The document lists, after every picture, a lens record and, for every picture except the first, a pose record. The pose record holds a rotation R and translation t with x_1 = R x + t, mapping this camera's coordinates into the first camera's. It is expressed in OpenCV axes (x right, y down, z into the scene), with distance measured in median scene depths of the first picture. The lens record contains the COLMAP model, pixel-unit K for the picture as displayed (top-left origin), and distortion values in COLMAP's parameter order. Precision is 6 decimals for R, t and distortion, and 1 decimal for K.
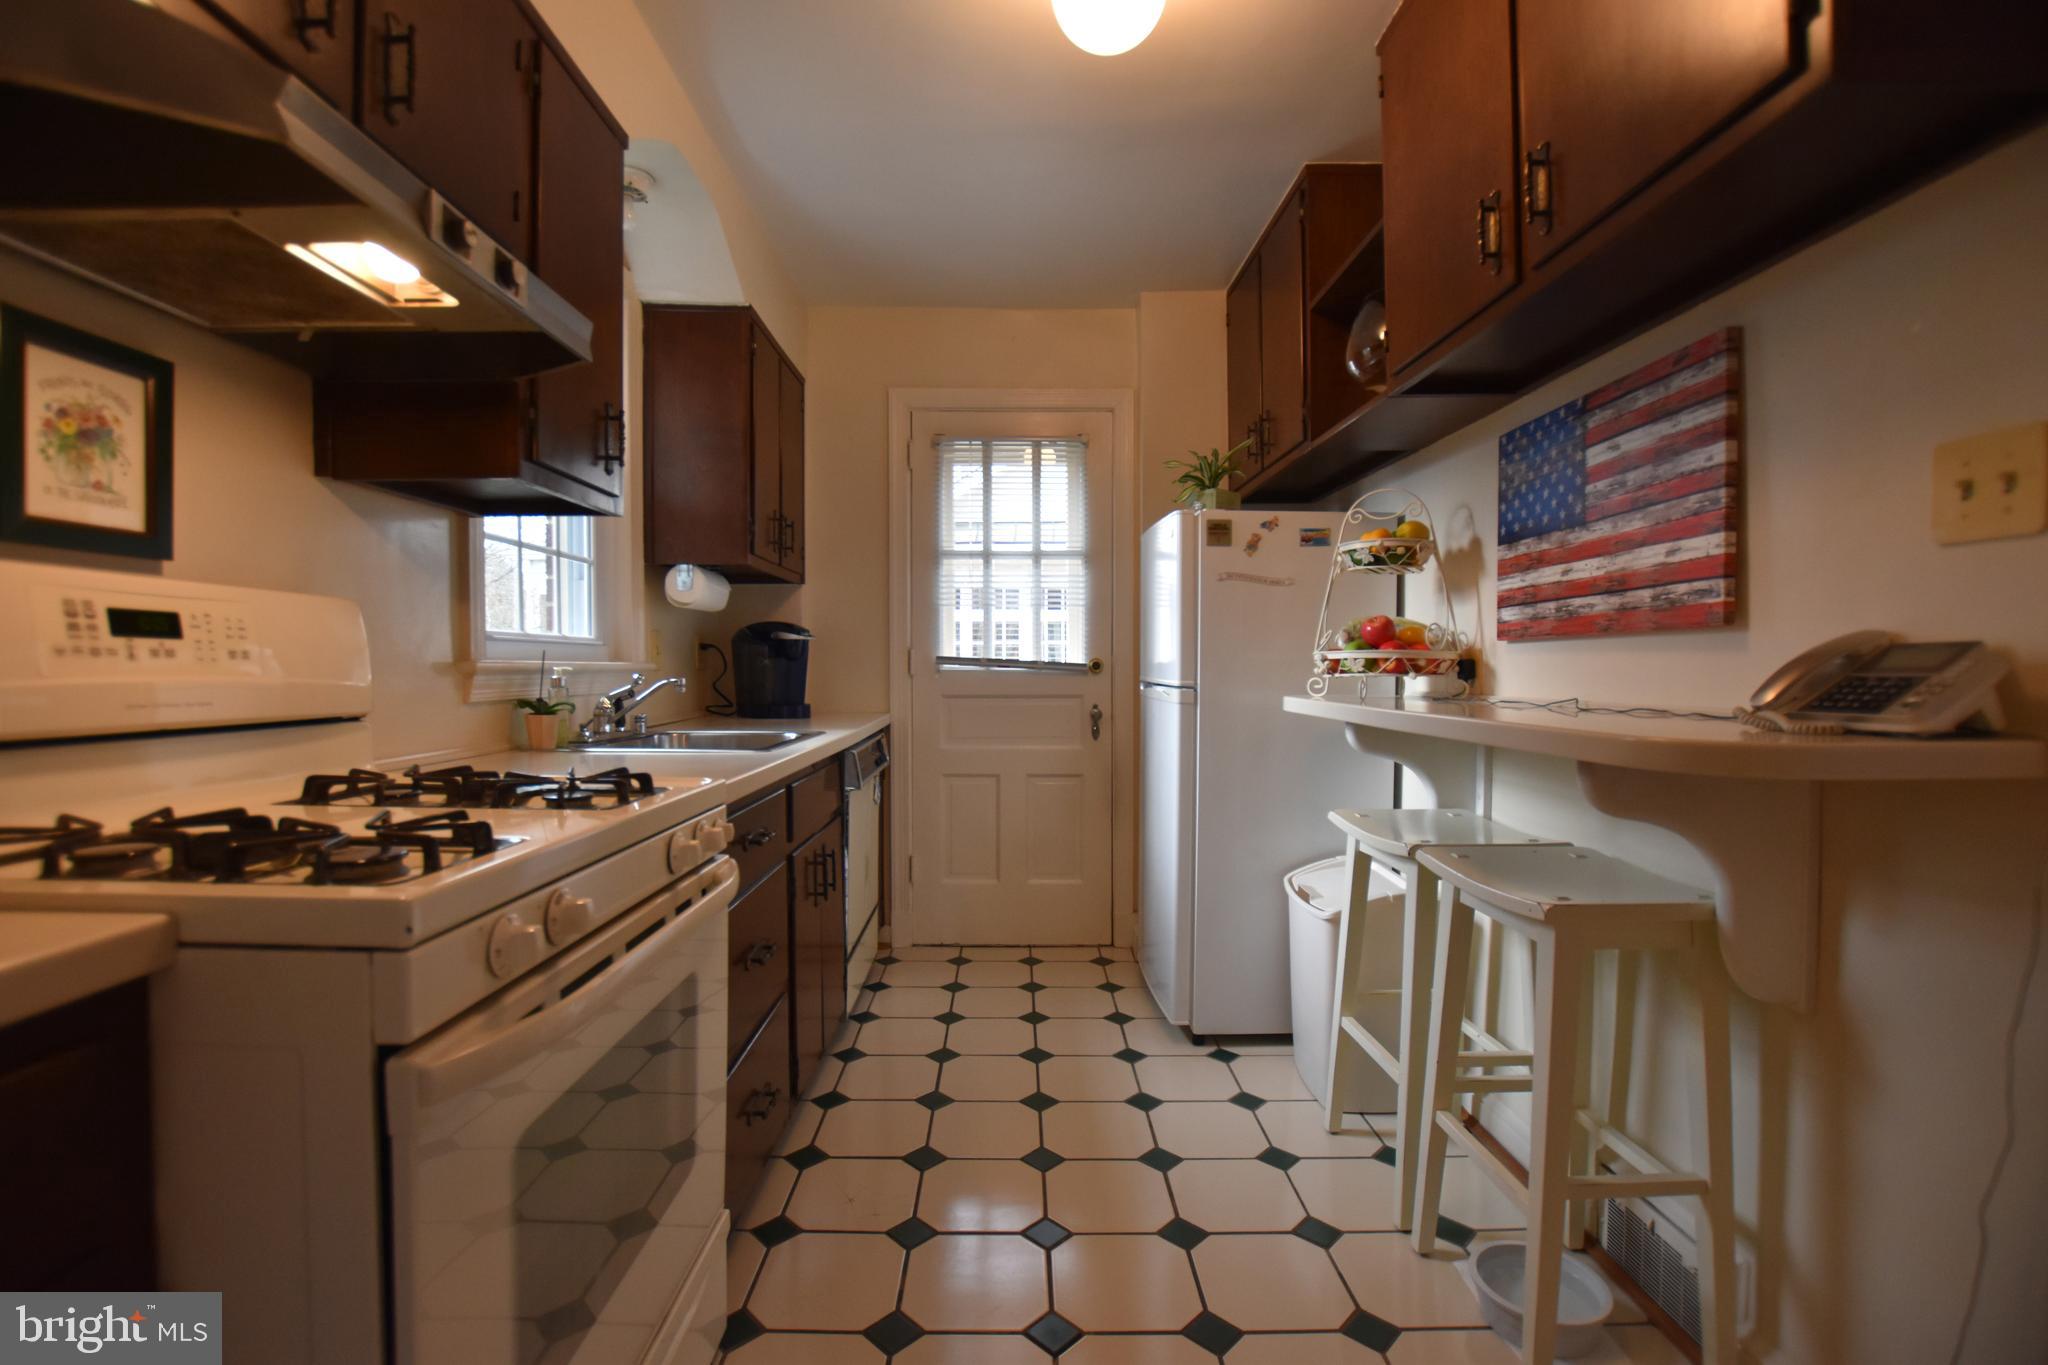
lens RADIAL K [[904.2, 0, 1022.4], [0, 904.2, 681.5], [0, 0, 1]] dist [-0.033521, 0.005532]
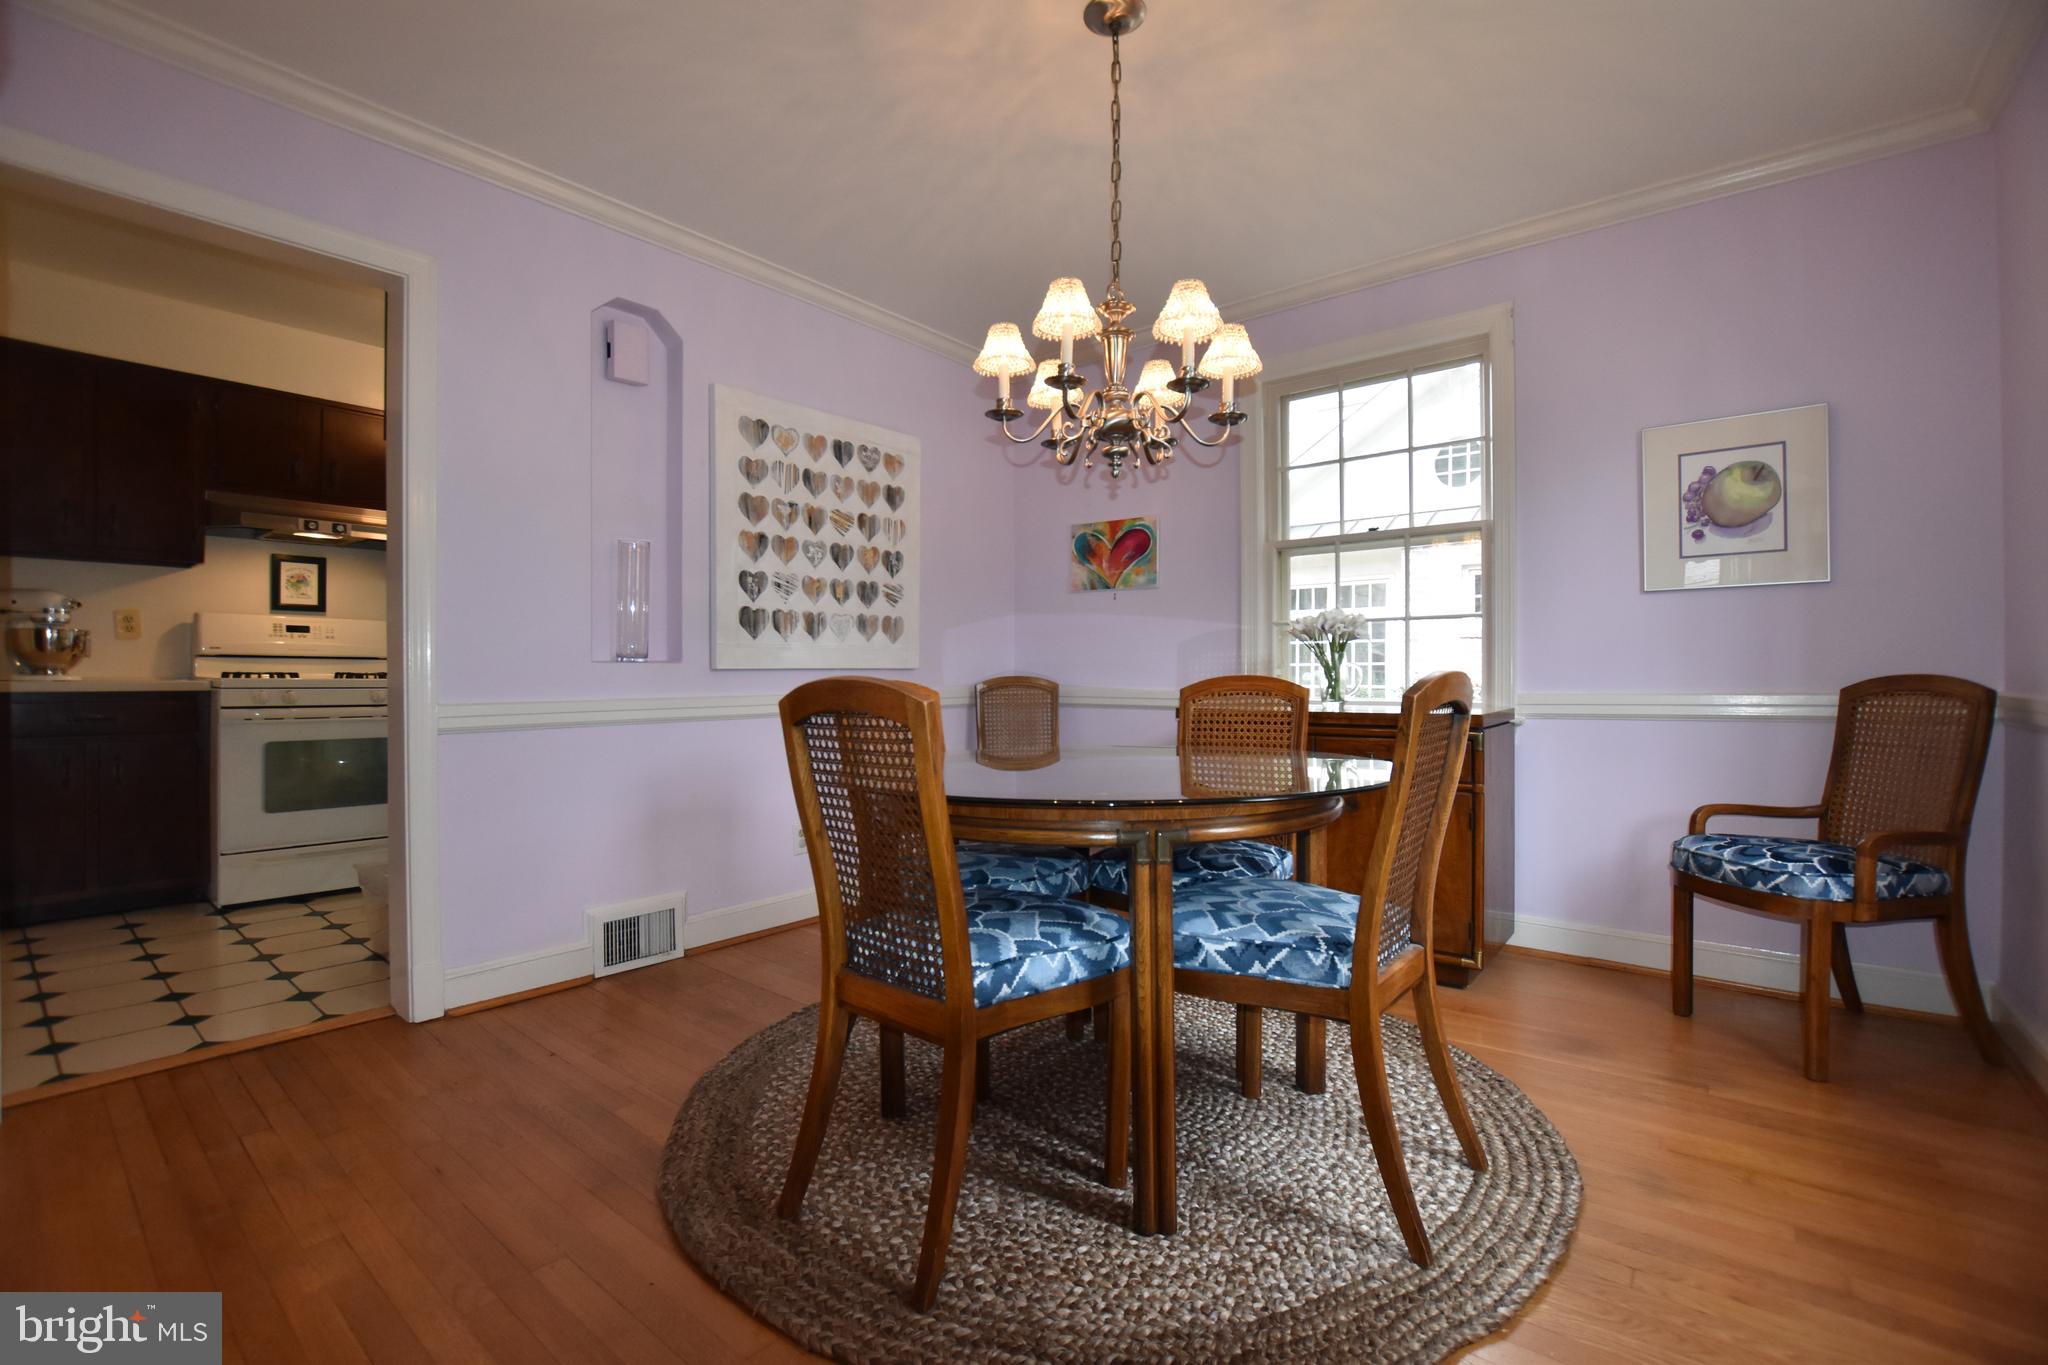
lens RADIAL K [[904.2, 0, 1021.1], [0, 904.2, 684.1], [0, 0, 1]] dist [-0.033521, 0.005532]
pose [[0.763450, -0.000263, -0.645866, 2.287224], [-0.007757, 0.999924, -0.009577, 0.109728], [0.645820, 0.012322, 0.763390, 0.036259]]
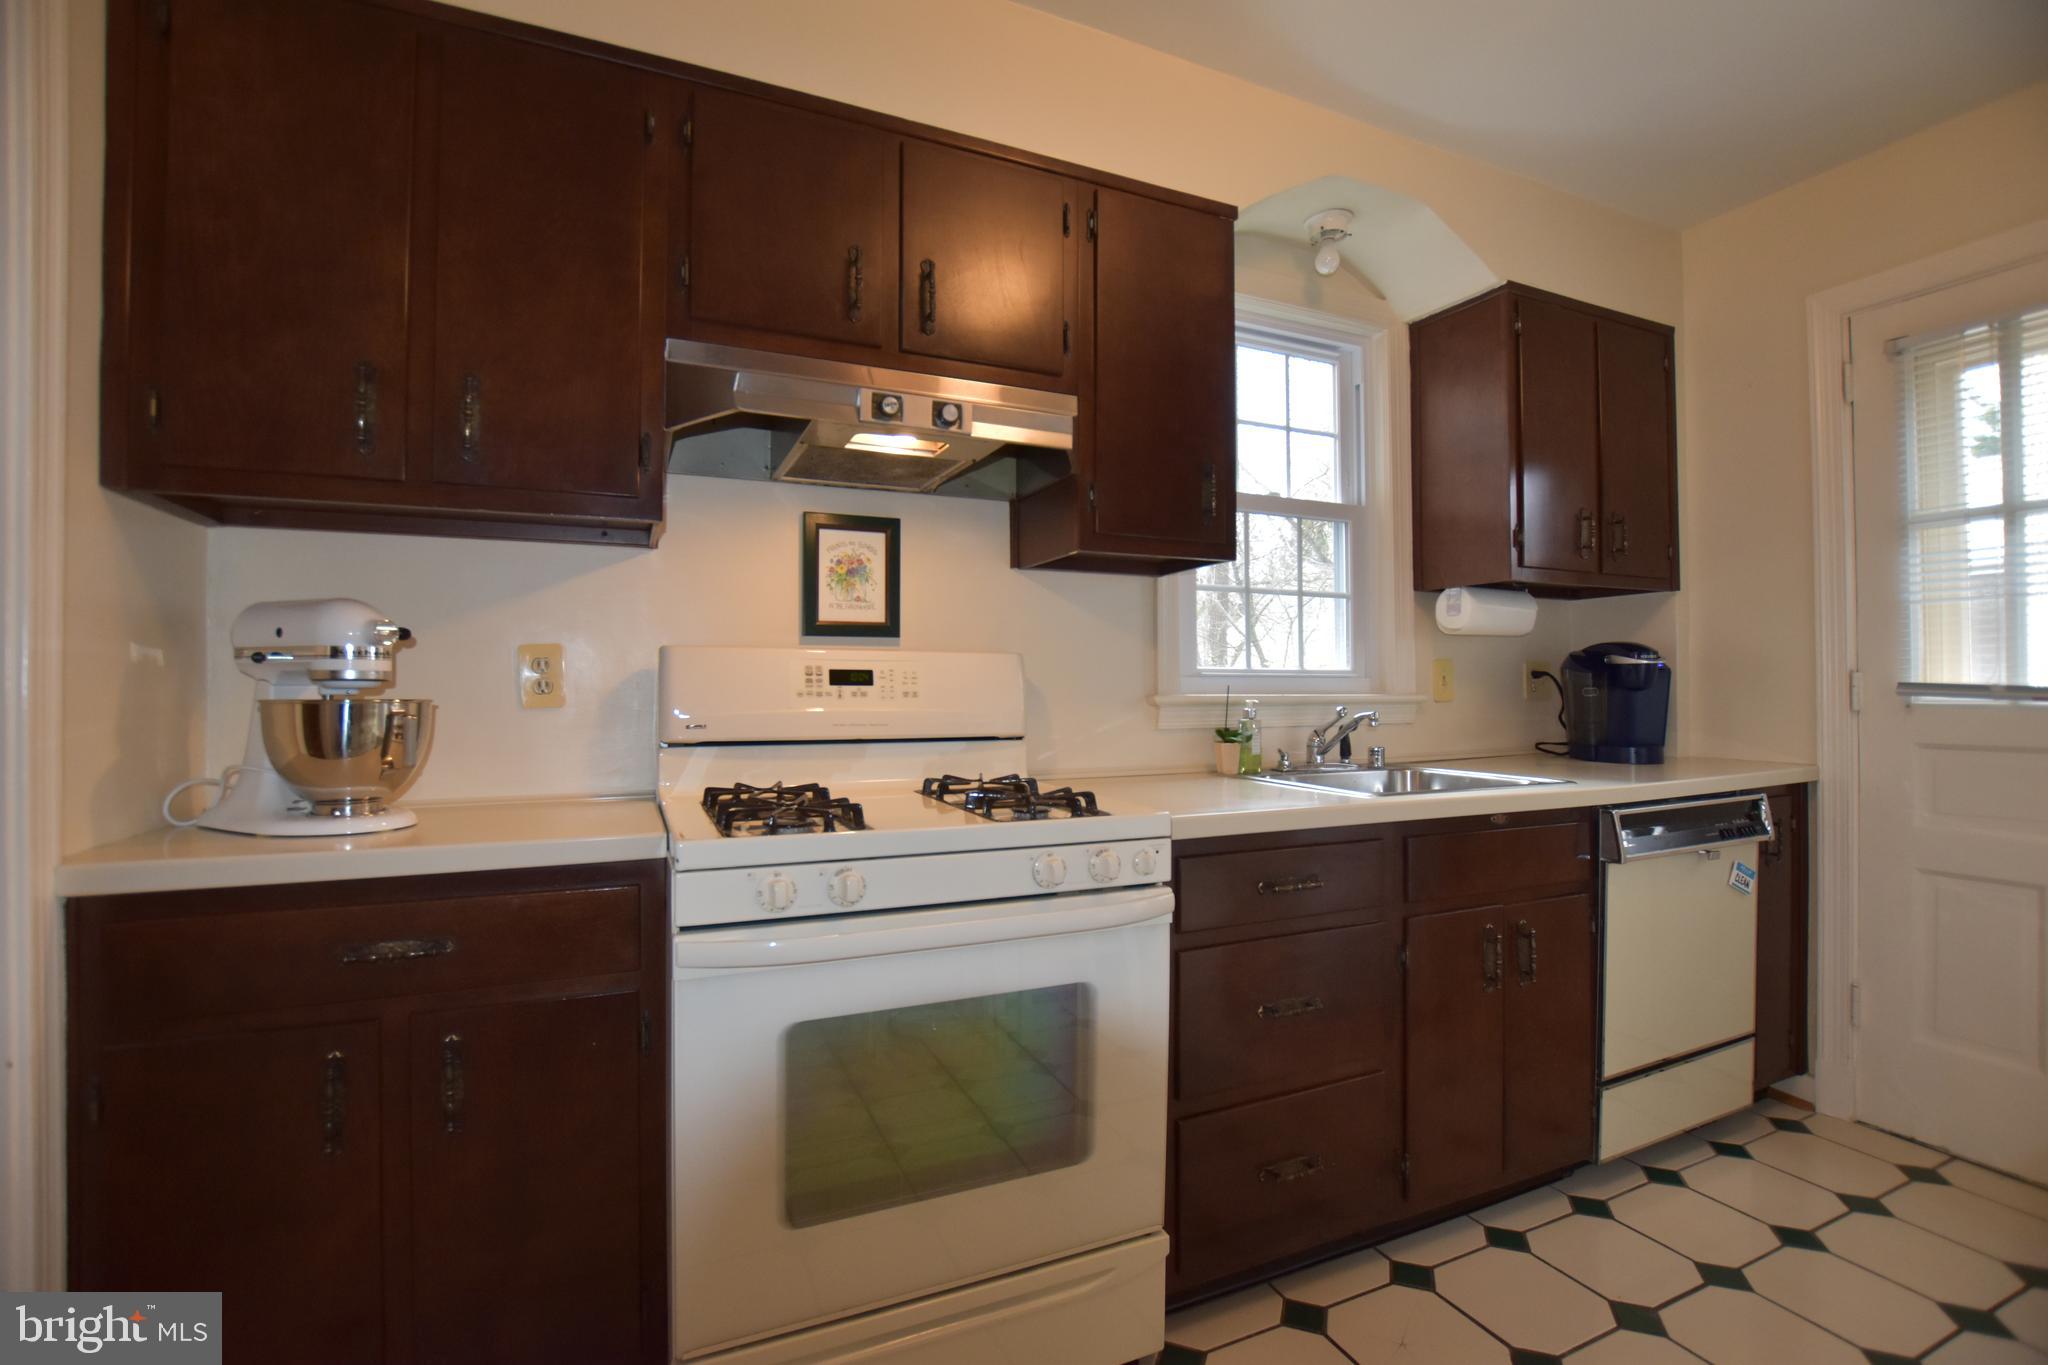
lens RADIAL K [[904.2, 0, 1022.4], [0, 904.2, 684.4], [0, 0, 1]] dist [-0.033521, 0.005532]
pose [[0.394280, -0.009609, -0.918940, 0.435903], [-0.013301, 0.999781, -0.016161, -0.015600], [0.918894, 0.018594, 0.394065, 0.344486]]
